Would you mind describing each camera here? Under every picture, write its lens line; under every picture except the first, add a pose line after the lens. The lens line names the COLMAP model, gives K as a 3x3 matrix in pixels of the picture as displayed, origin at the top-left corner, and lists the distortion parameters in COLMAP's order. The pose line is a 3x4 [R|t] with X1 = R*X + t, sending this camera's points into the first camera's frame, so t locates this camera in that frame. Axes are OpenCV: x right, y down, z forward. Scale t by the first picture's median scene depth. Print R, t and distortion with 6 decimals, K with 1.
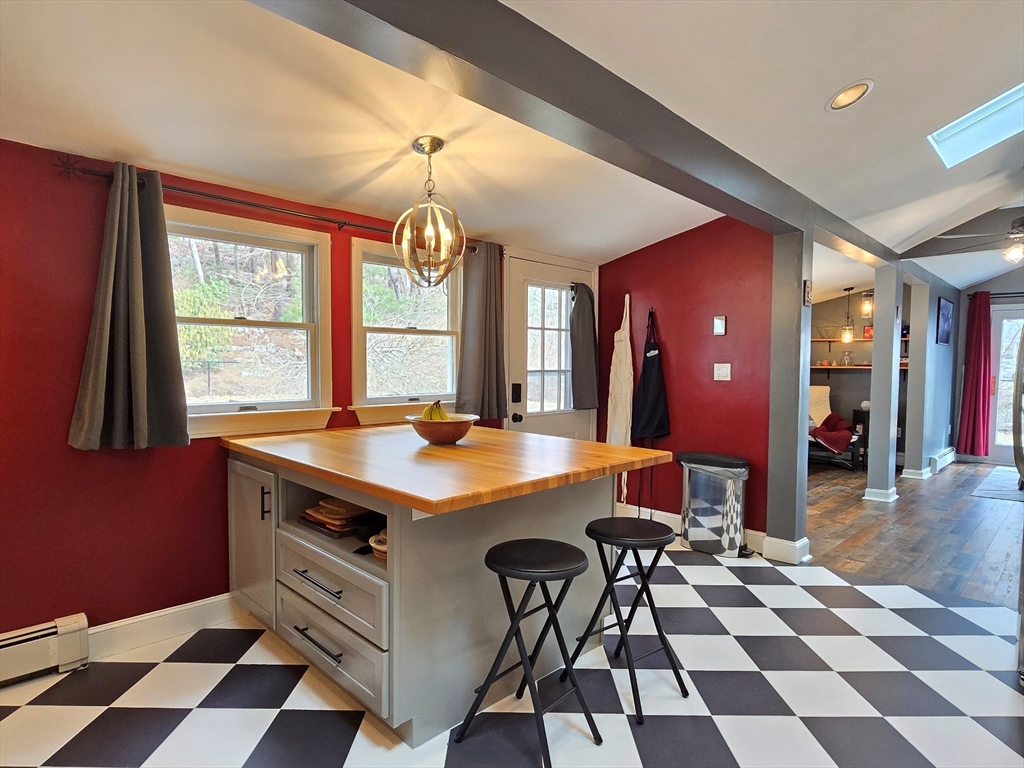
lens RADIAL K [[576.4, 0, 512.2], [0, 576.4, 390.9], [0, 0, 1]] dist [0.000118, -0.003296]
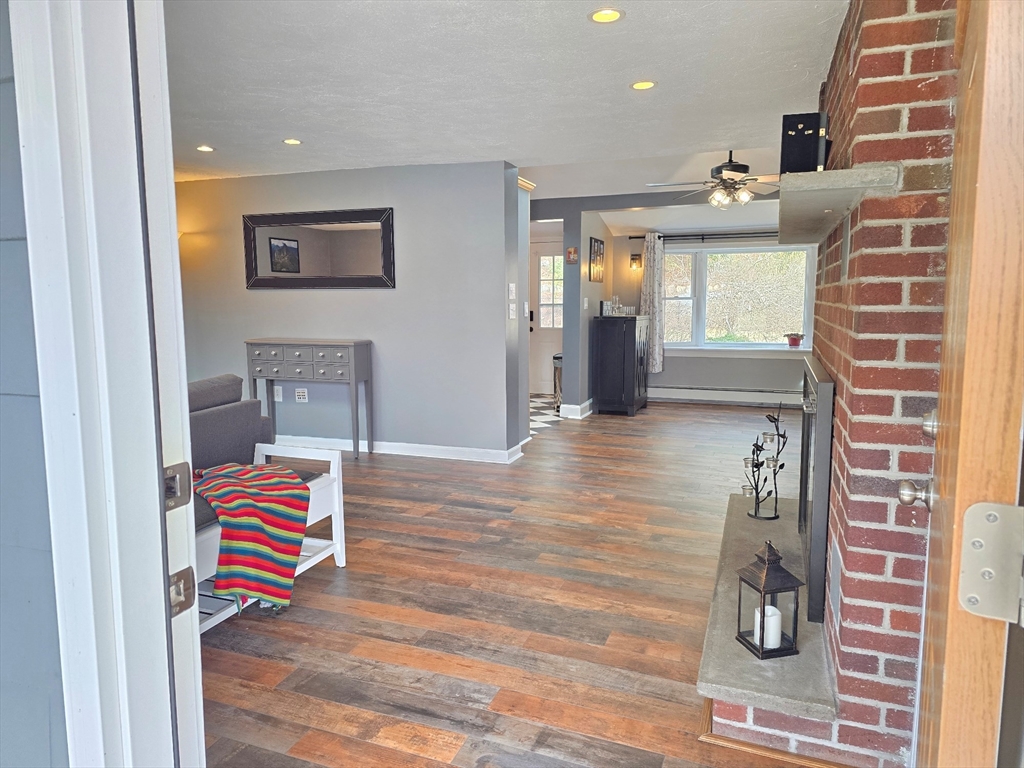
lens RADIAL K [[680.4, 0, 512.0], [0, 680.4, 384.0], [0, 0, 1]] dist [0.084610, -0.000908]
pose [[0.410508, 0.103993, -0.905908, 1.162972], [-0.040453, 0.994574, 0.095840, 0.008648], [0.910959, -0.002697, 0.412488, 0.019713]]
